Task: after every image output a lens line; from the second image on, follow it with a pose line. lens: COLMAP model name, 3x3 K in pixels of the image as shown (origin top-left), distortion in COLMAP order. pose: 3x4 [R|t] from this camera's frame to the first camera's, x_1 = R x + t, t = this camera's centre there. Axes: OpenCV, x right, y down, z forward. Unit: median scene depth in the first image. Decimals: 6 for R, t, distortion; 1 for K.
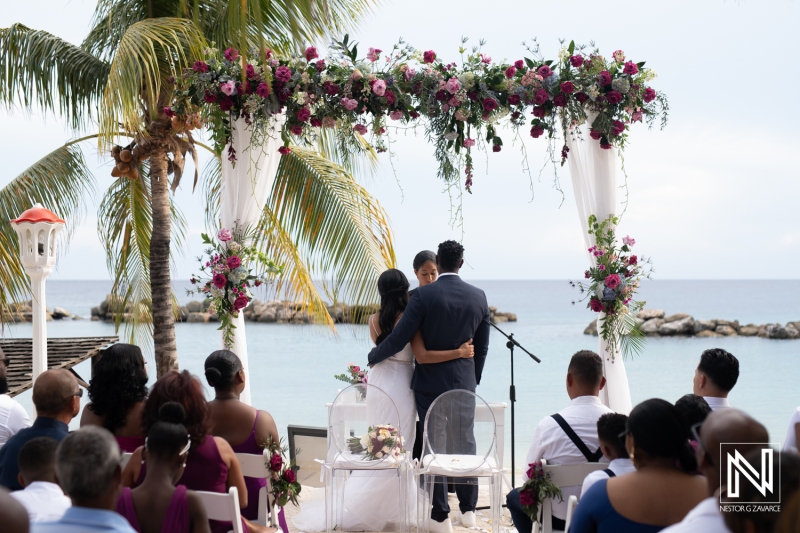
lens RADIAL K [[1102.1, 0, 400.0], [0, 1102.1, 266.5], [0, 0, 1]] dist [0.010255, -0.107475]
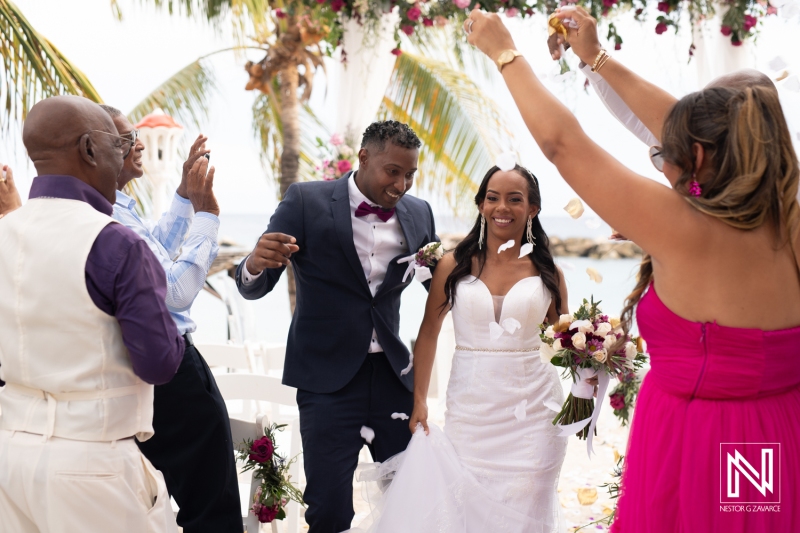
lens RADIAL K [[1102.1, 0, 400.0], [0, 1102.1, 266.5], [0, 0, 1]] dist [0.010255, -0.107475]
pose [[0.988945, 0.015495, -0.147470, 0.045304], [-0.006680, 0.998171, 0.060081, 0.025666], [0.148131, -0.058432, 0.987240, 0.024912]]
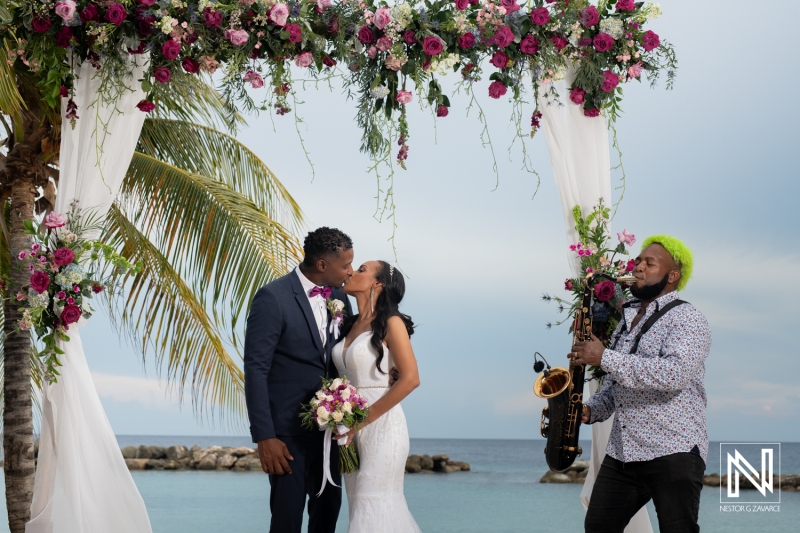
lens RADIAL K [[1102.1, 0, 400.0], [0, 1102.1, 266.5], [0, 0, 1]] dist [0.010255, -0.107475]
pose [[0.999003, 0.018647, 0.040571, 0.032644], [-0.012684, 0.989705, -0.142559, 0.097379], [-0.042812, 0.141903, 0.988954, 0.300739]]
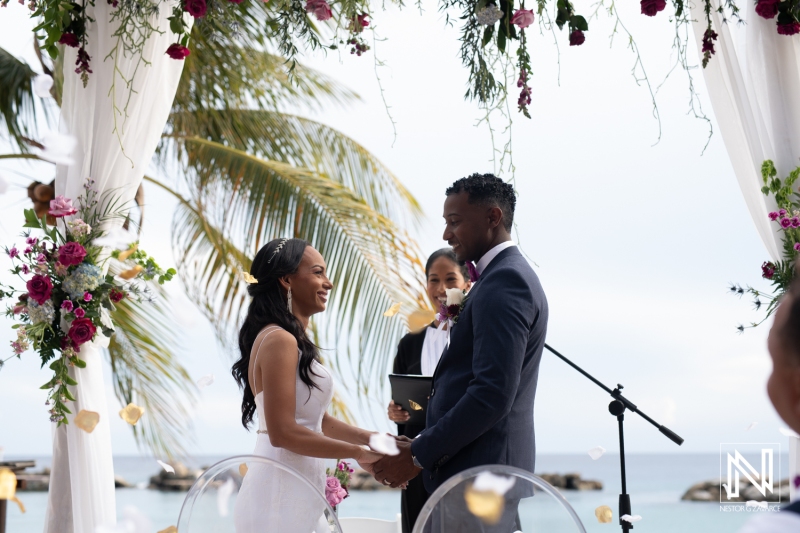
lens RADIAL K [[1102.1, 0, 400.0], [0, 1102.1, 266.5], [0, 0, 1]] dist [0.010255, -0.107475]
pose [[0.997398, -0.014684, -0.070578, 0.039399], [0.003988, 0.988774, -0.149366, 0.078786], [0.071979, 0.148696, 0.986260, 0.493720]]
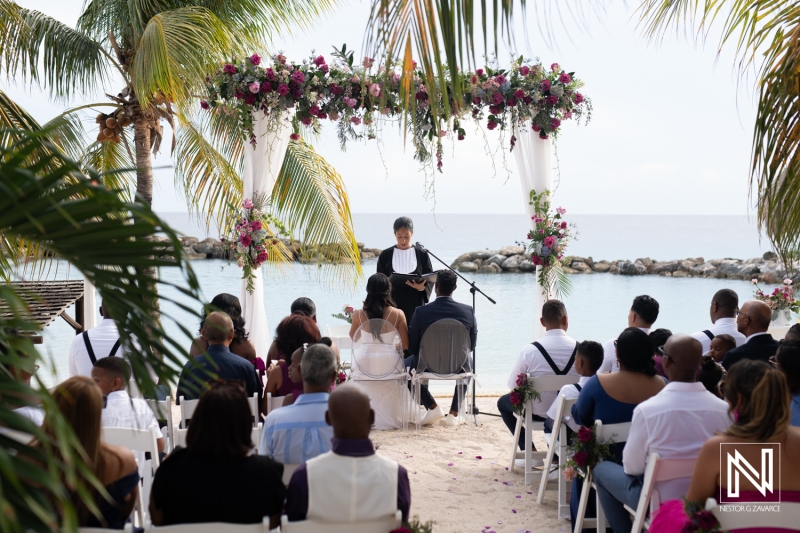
lens RADIAL K [[1102.1, 0, 400.0], [0, 1102.1, 266.5], [0, 0, 1]] dist [0.010255, -0.107475]
pose [[0.990999, -0.000627, 0.133871, -0.154898], [-0.007459, 0.998177, 0.059896, -0.033644], [-0.133664, -0.060356, 0.989187, -0.269174]]
